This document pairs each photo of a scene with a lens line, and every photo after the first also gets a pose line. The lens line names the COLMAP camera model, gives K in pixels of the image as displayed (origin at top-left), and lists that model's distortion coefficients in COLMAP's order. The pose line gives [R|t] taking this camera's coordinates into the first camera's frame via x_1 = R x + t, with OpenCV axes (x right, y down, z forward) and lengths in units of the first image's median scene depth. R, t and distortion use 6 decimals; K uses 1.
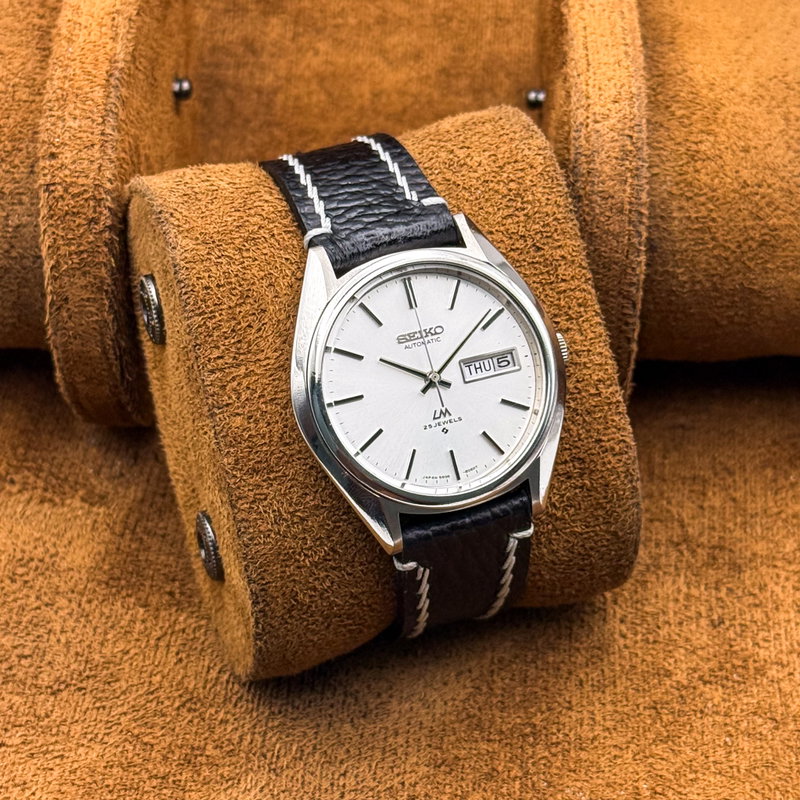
lens RADIAL K [[2276.2, 0, 400.0], [0, 2276.2, 400.0], [0, 0, 1]] dist [-0.088051, 0.230567]
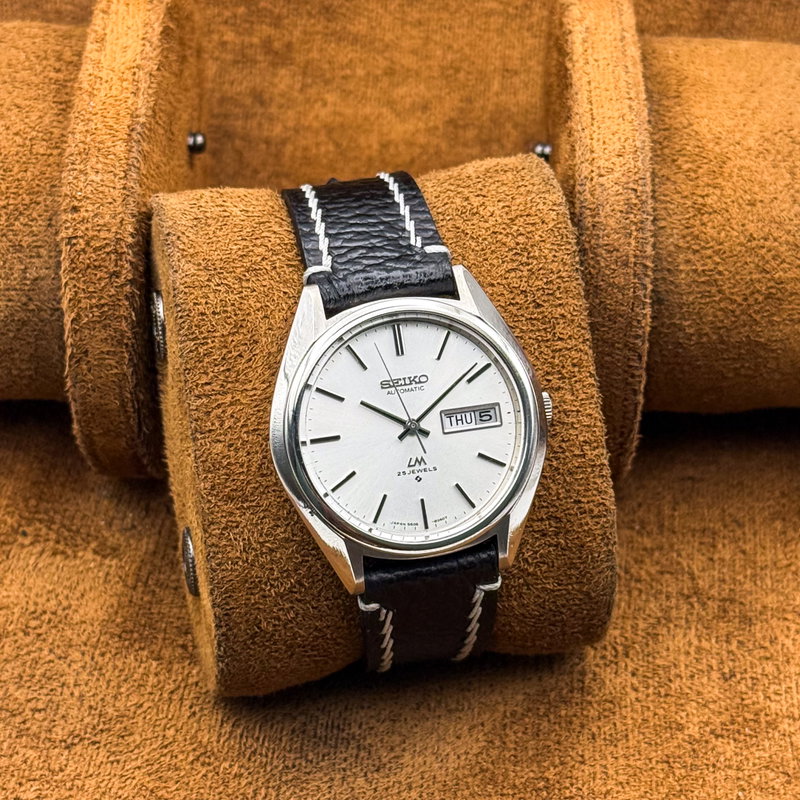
lens RADIAL K [[2276.2, 0, 400.0], [0, 2276.2, 400.0], [0, 0, 1]] dist [-0.088051, 0.230567]
pose [[0.990961, 0.102893, -0.086075, 0.092981], [-0.100838, 0.994511, 0.027913, -0.047705], [0.088474, -0.018981, 0.995898, -0.007145]]
